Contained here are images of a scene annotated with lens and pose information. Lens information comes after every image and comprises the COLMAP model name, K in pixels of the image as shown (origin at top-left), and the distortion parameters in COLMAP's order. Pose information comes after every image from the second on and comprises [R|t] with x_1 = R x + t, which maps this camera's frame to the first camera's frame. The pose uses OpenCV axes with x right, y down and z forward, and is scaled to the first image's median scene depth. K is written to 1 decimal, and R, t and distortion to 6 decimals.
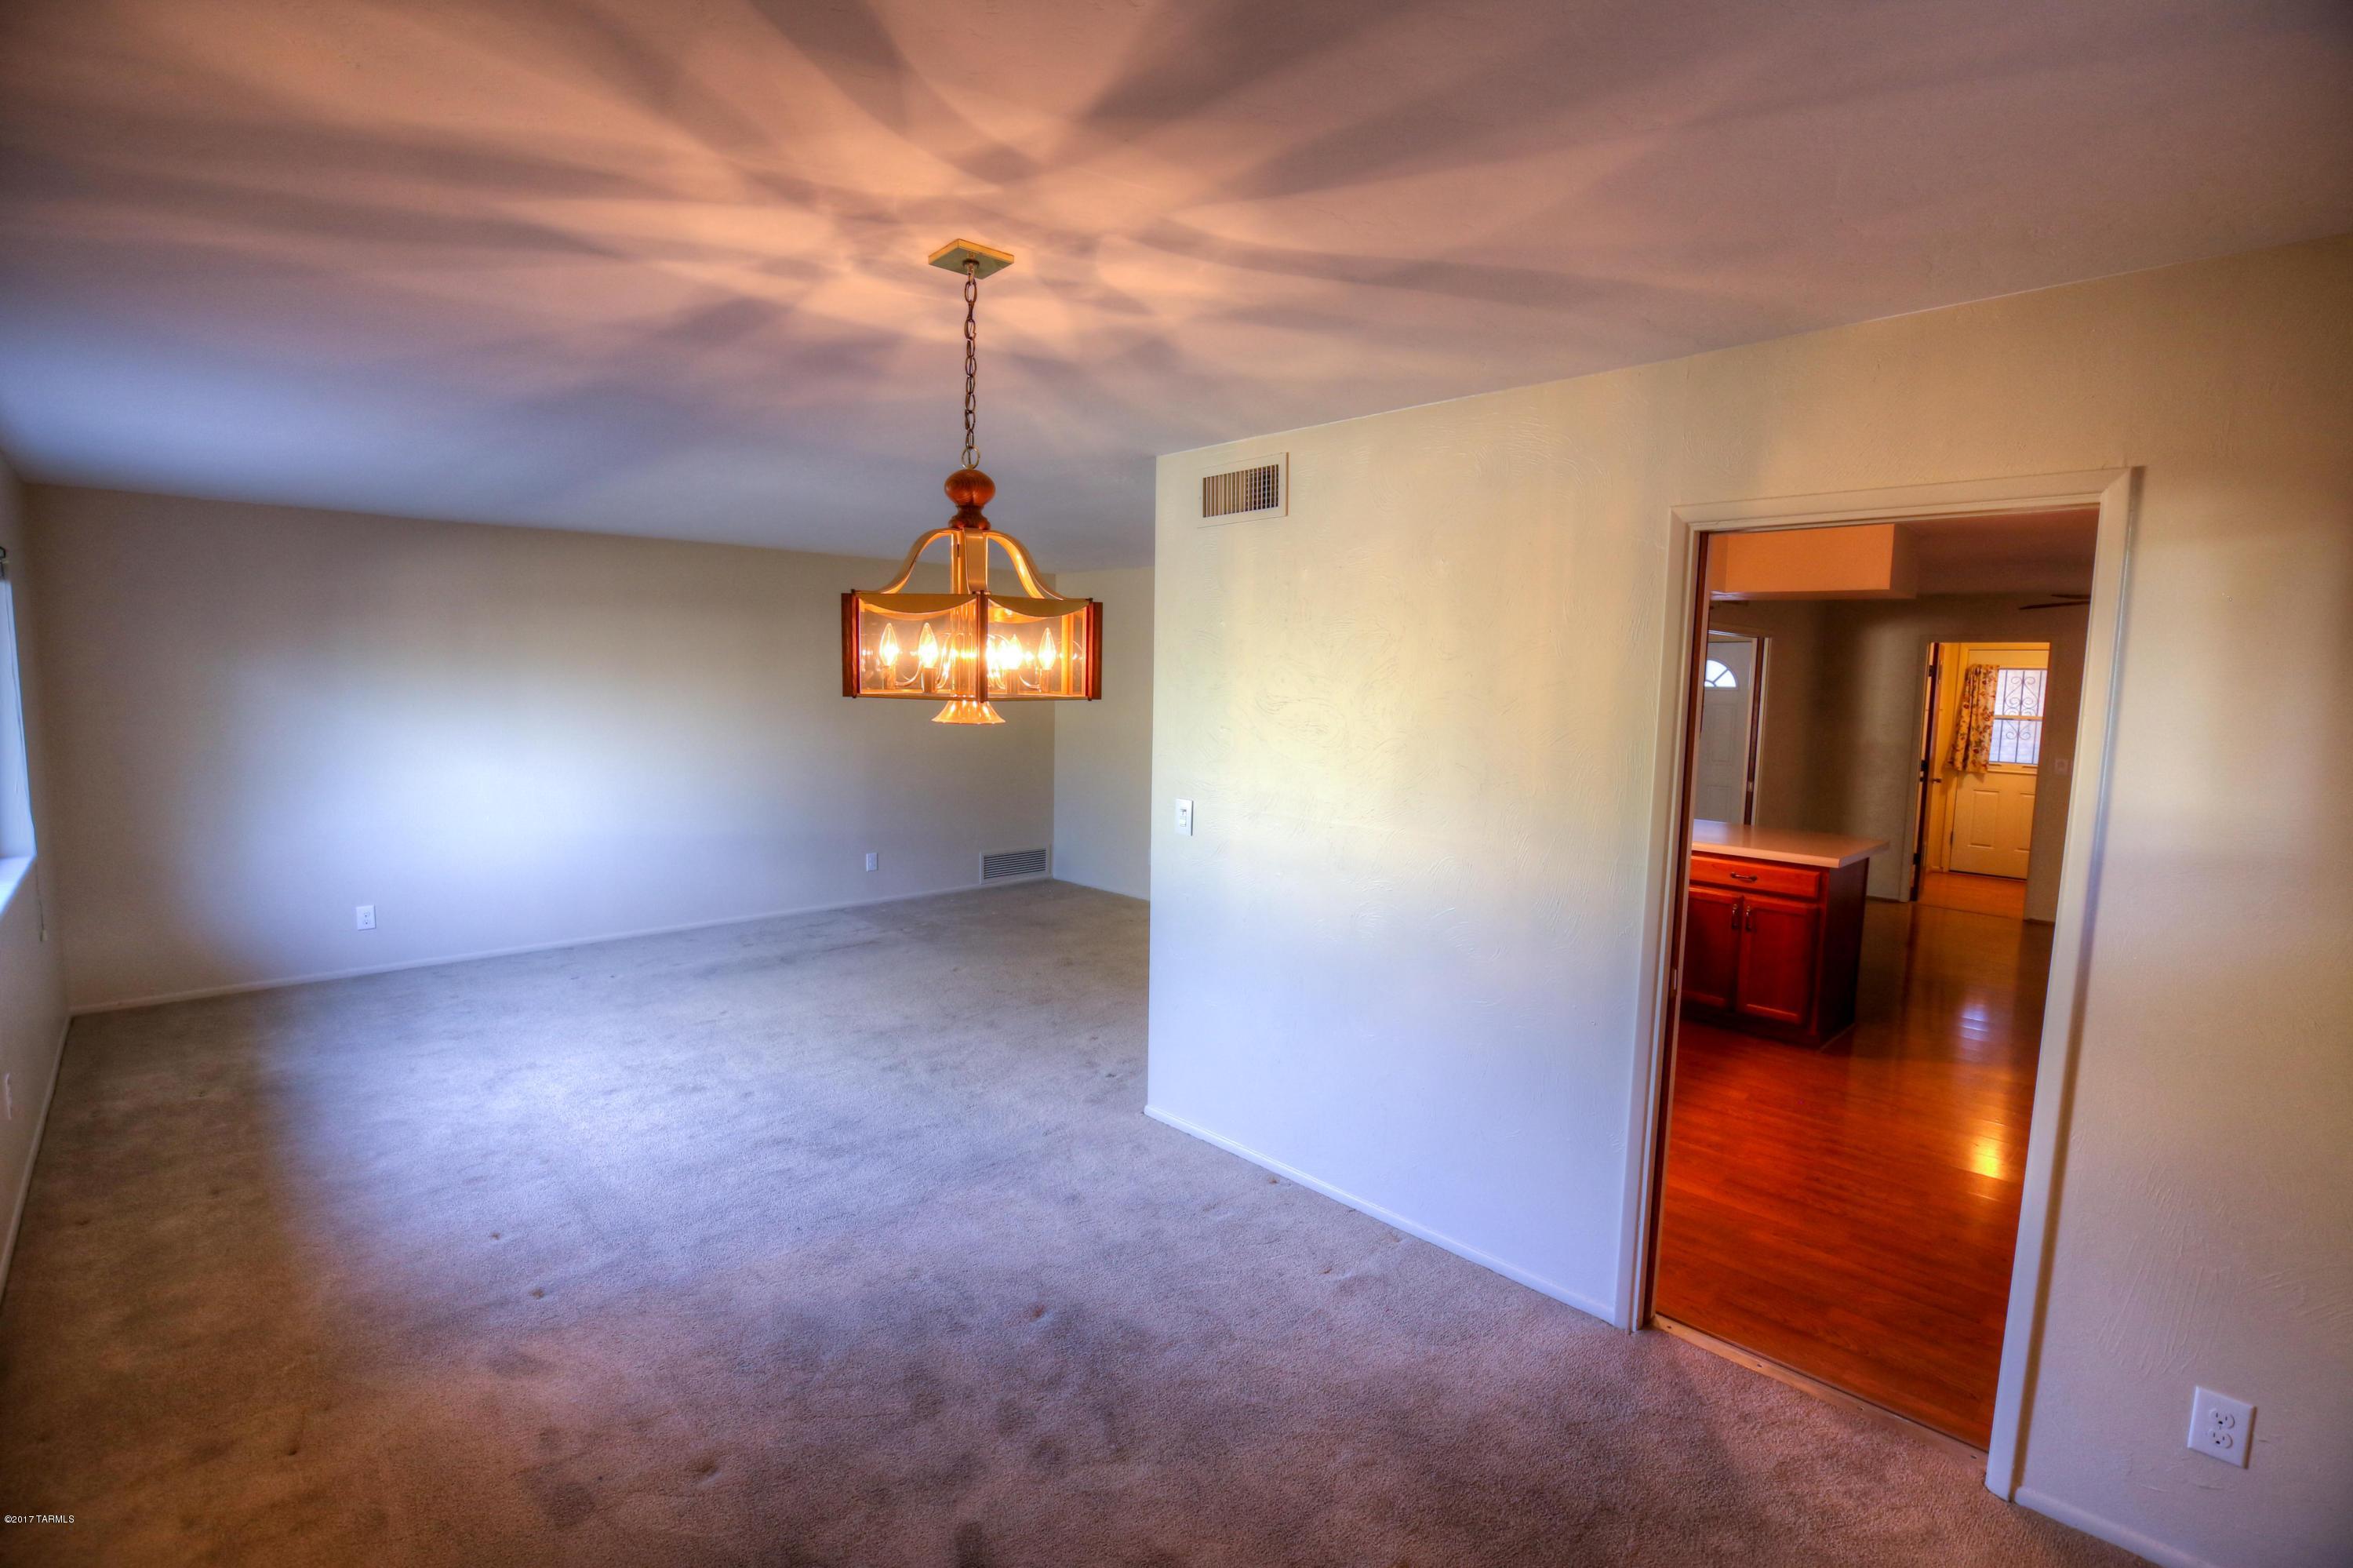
lens RADIAL K [[1094.5, 0, 1193.5], [0, 1094.5, 785.1], [0, 0, 1]] dist [-0.029807, 0.001230]
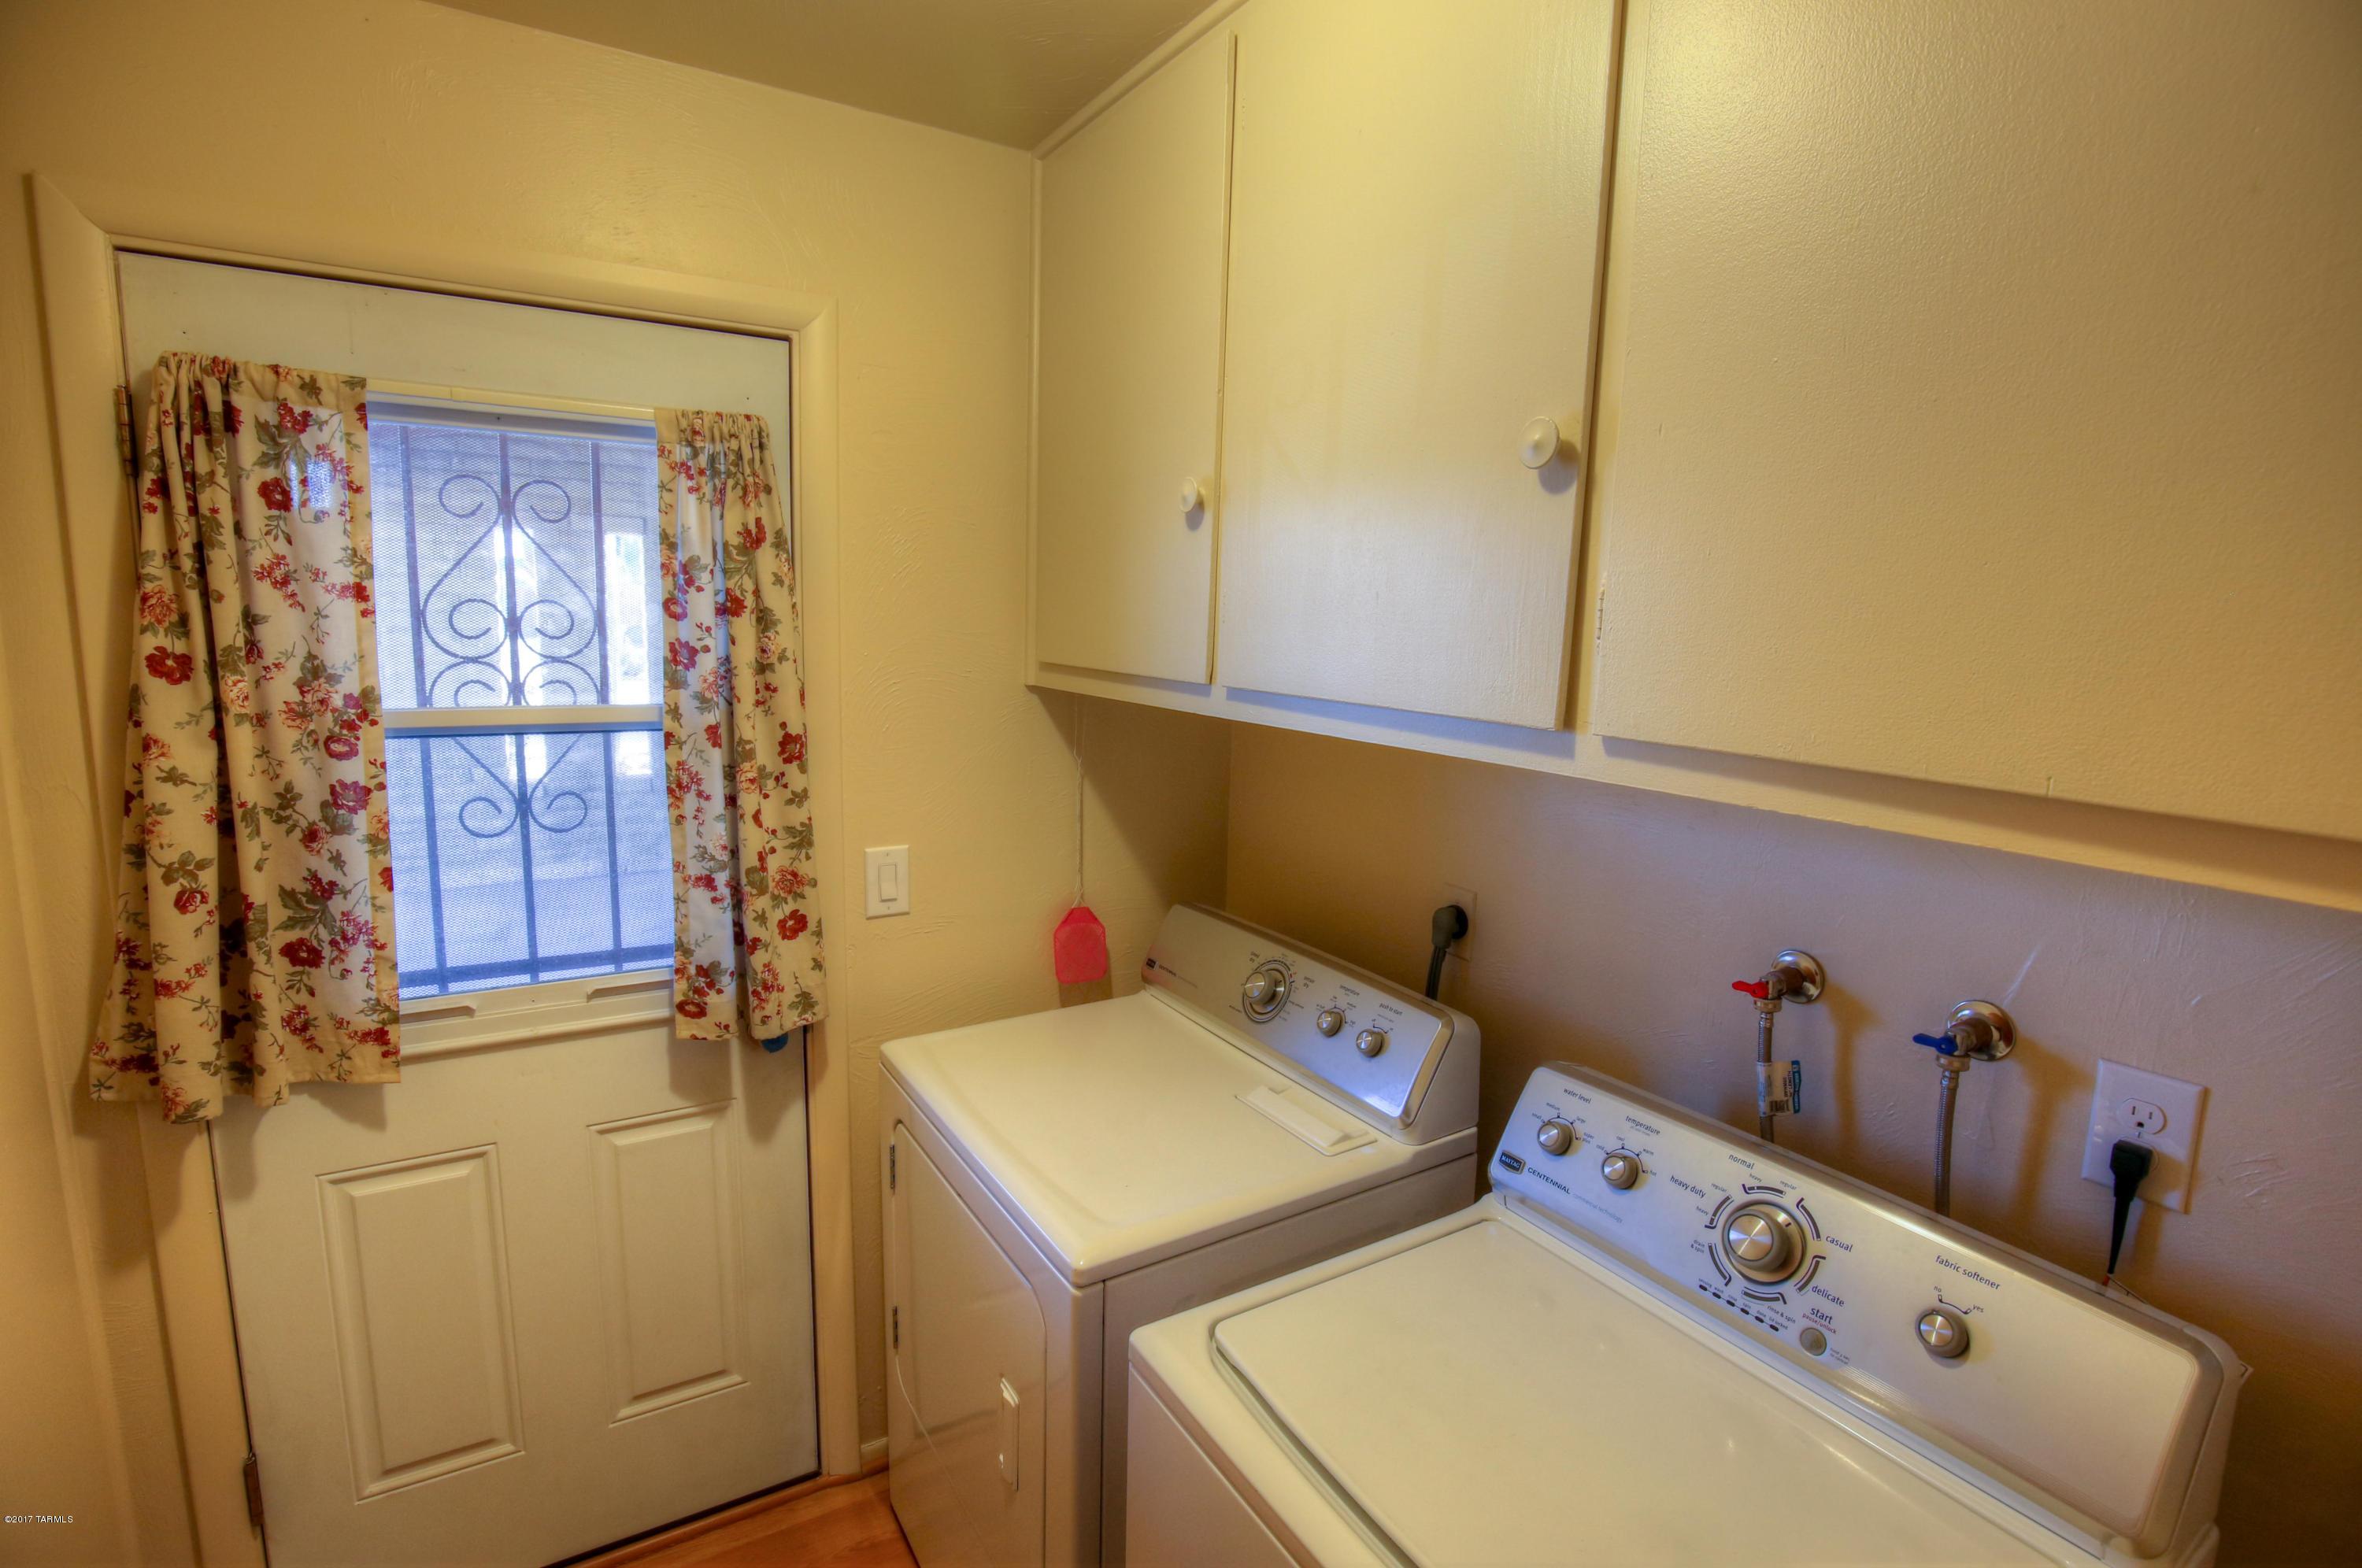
lens RADIAL K [[1098.6, 0, 1188.8], [0, 1098.6, 773.8], [0, 0, 1]] dist [-0.029807, 0.001230]
pose [[0.232891, -0.150382, 0.960805, 0.626235], [0.082094, 0.987485, 0.134659, -0.068665], [-0.969032, 0.047516, 0.242322, 0.858440]]
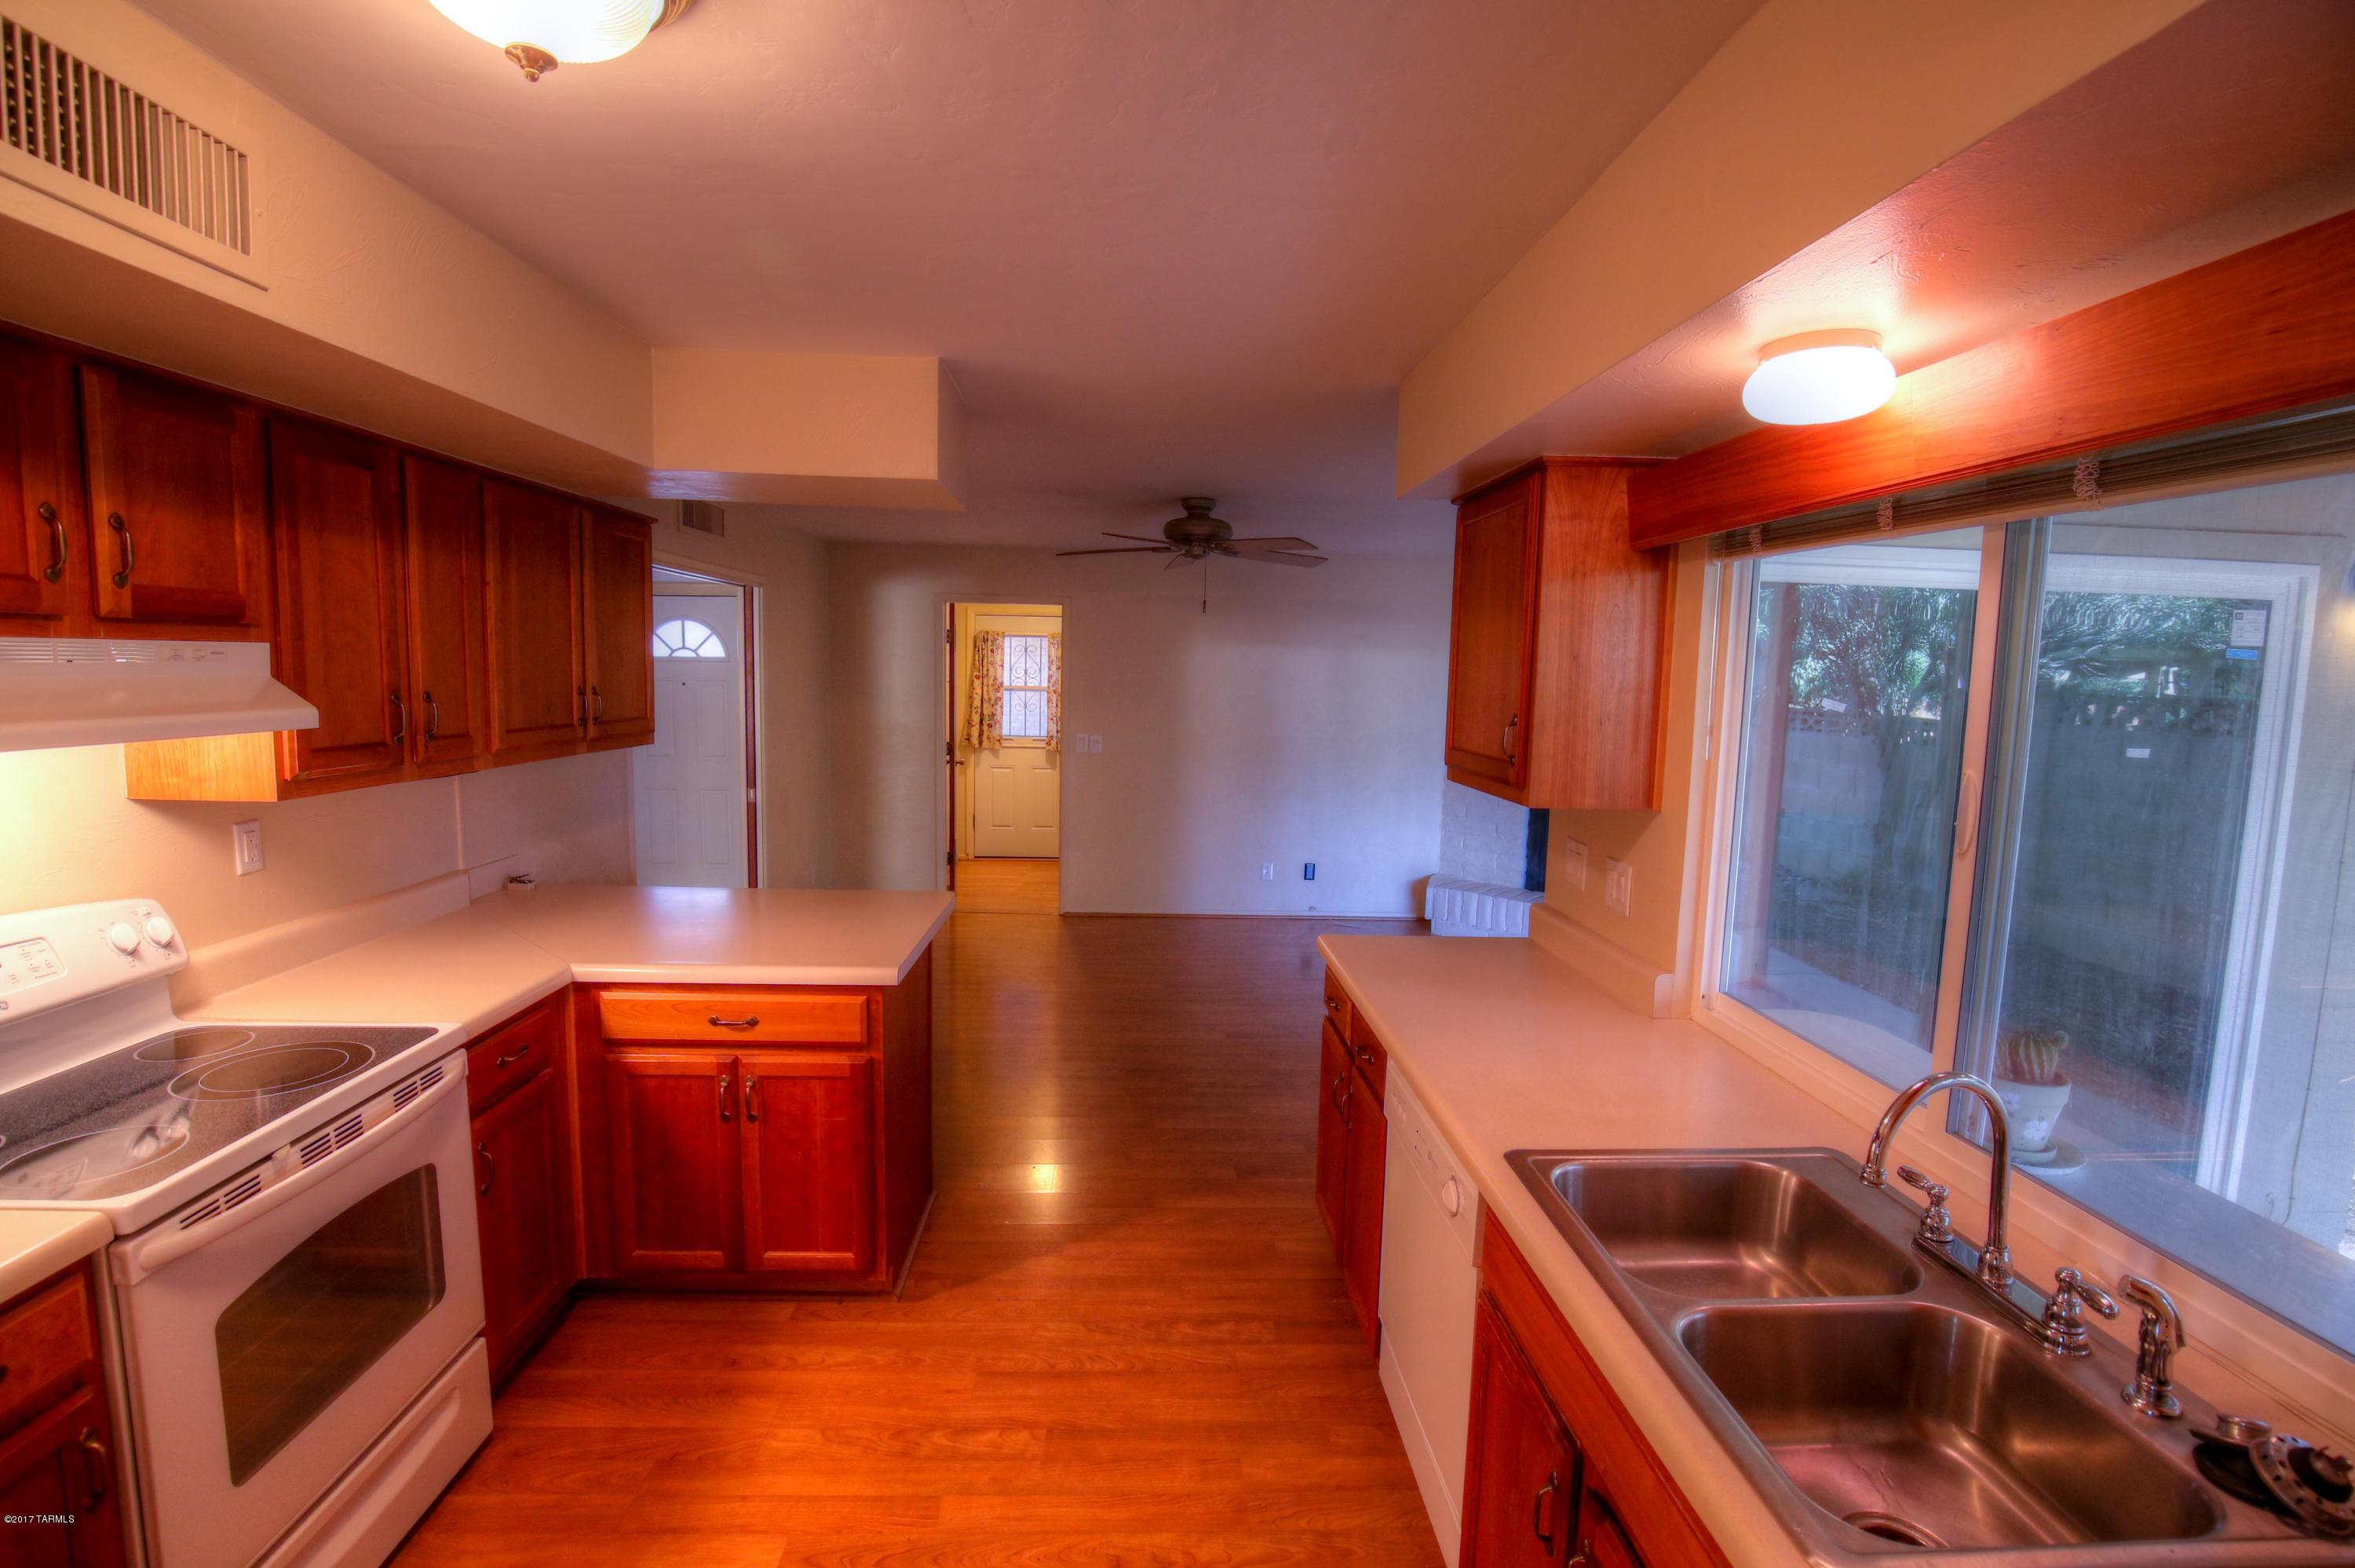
lens RADIAL K [[1095.3, 0, 1175.4], [0, 1095.3, 783.7], [0, 0, 1]] dist [-0.029807, 0.001230]
pose [[0.672543, -0.085322, 0.735123, 0.144120], [0.066792, 0.996276, 0.054526, -0.022635], [-0.737038, 0.012429, 0.675737, 0.257204]]
